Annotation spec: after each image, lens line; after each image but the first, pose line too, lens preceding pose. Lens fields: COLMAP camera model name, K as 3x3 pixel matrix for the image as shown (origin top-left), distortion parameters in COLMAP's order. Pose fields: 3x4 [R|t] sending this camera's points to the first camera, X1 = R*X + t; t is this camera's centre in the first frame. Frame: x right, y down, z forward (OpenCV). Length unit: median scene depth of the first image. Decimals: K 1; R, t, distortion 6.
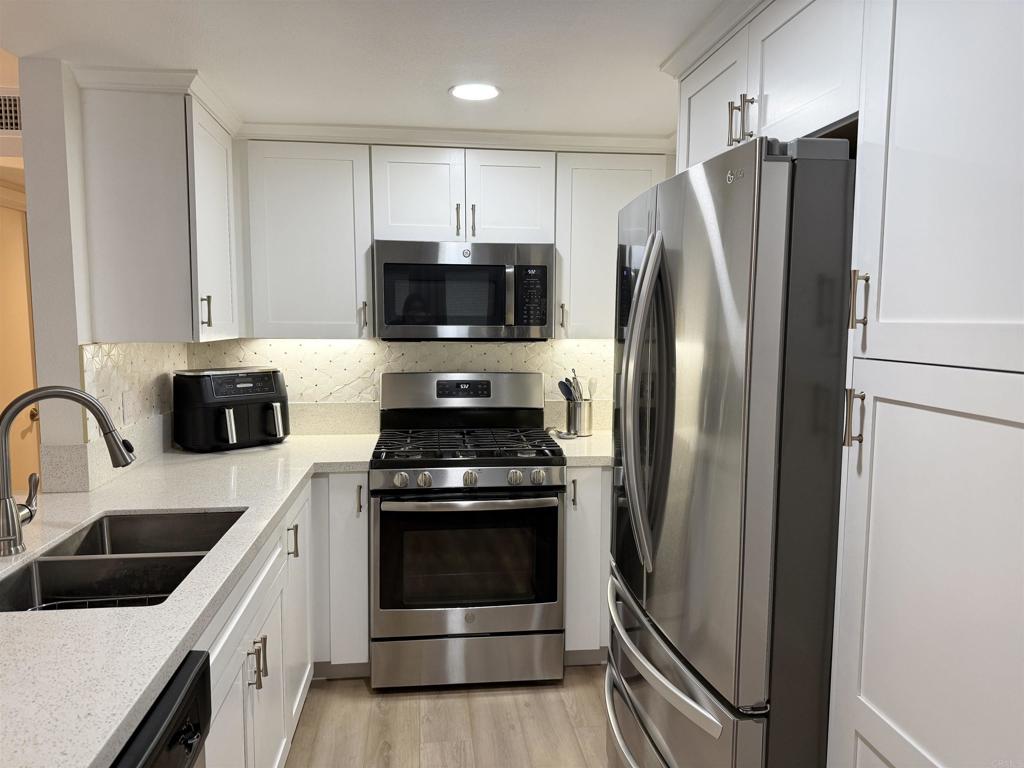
lens RADIAL K [[716.0, 0, 507.3], [0, 716.0, 388.5], [0, 0, 1]] dist [0.122518, -0.194427]
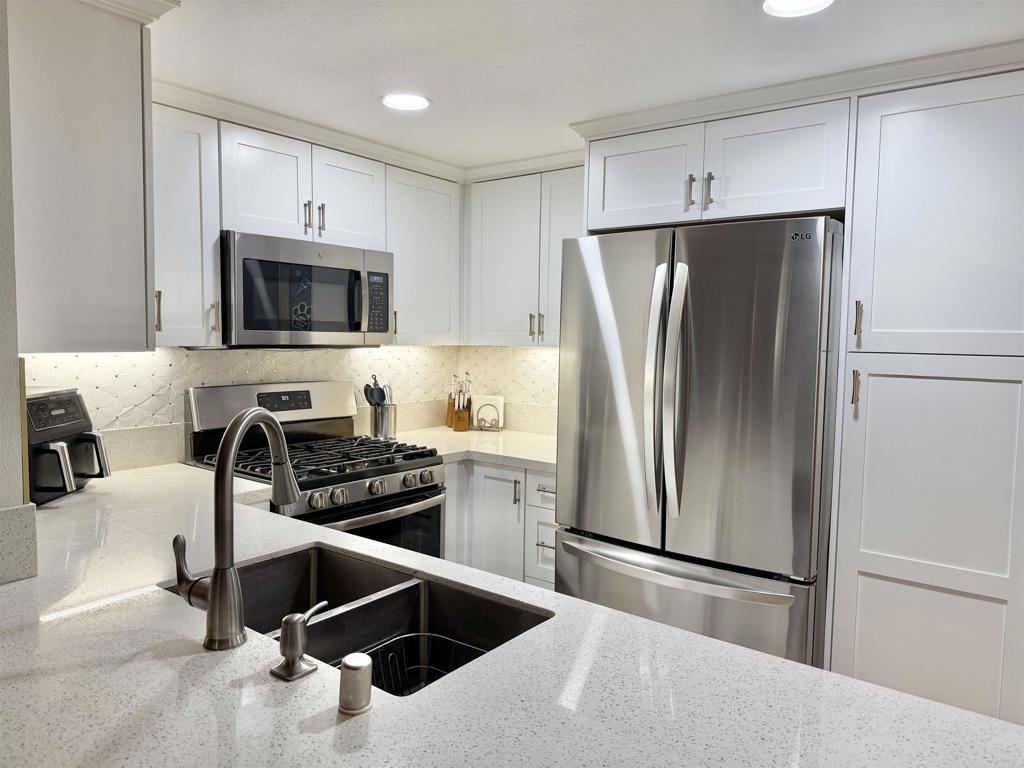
lens RADIAL K [[715.9, 0, 514.9], [0, 715.9, 378.6], [0, 0, 1]] dist [0.115328, -0.186463]
pose [[0.701169, -0.039570, 0.711896, -0.551793], [0.058548, 0.998282, -0.002177, -0.009270], [-0.710587, 0.043207, 0.702281, 0.159547]]
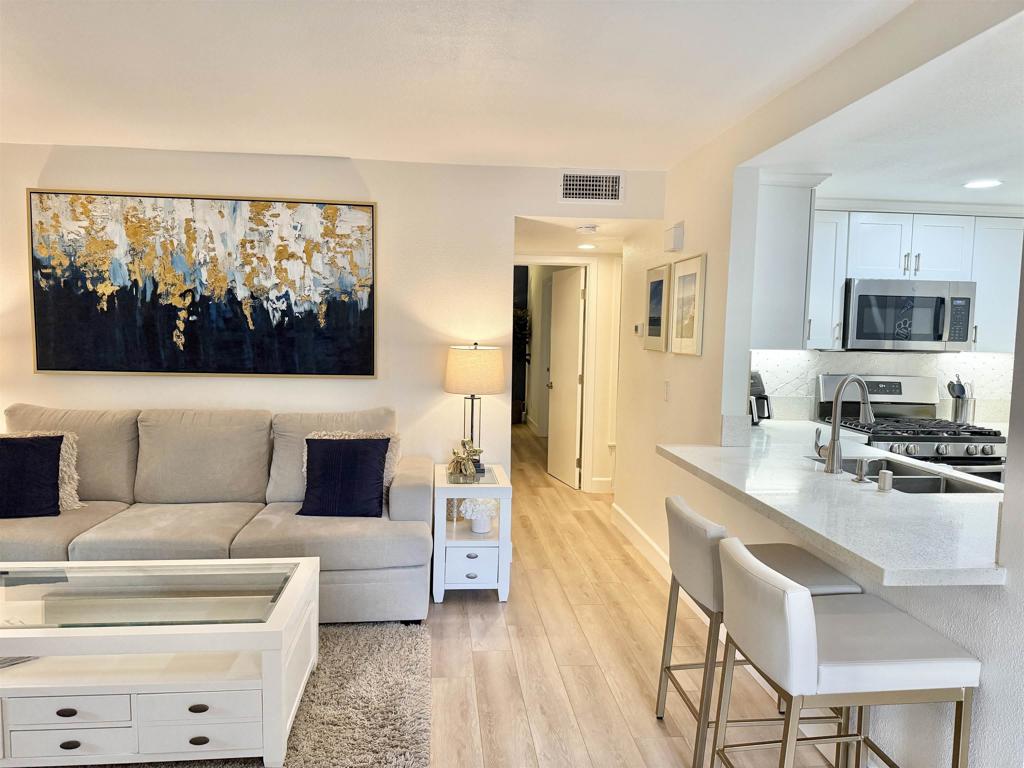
lens RADIAL K [[716.0, 0, 507.3], [0, 716.0, 388.5], [0, 0, 1]] dist [0.122518, -0.194427]
pose [[0.999599, 0.018227, -0.021658, -0.792097], [-0.018619, 0.999665, -0.018005, 0.042785], [0.021322, 0.018401, 0.999603, -0.403735]]
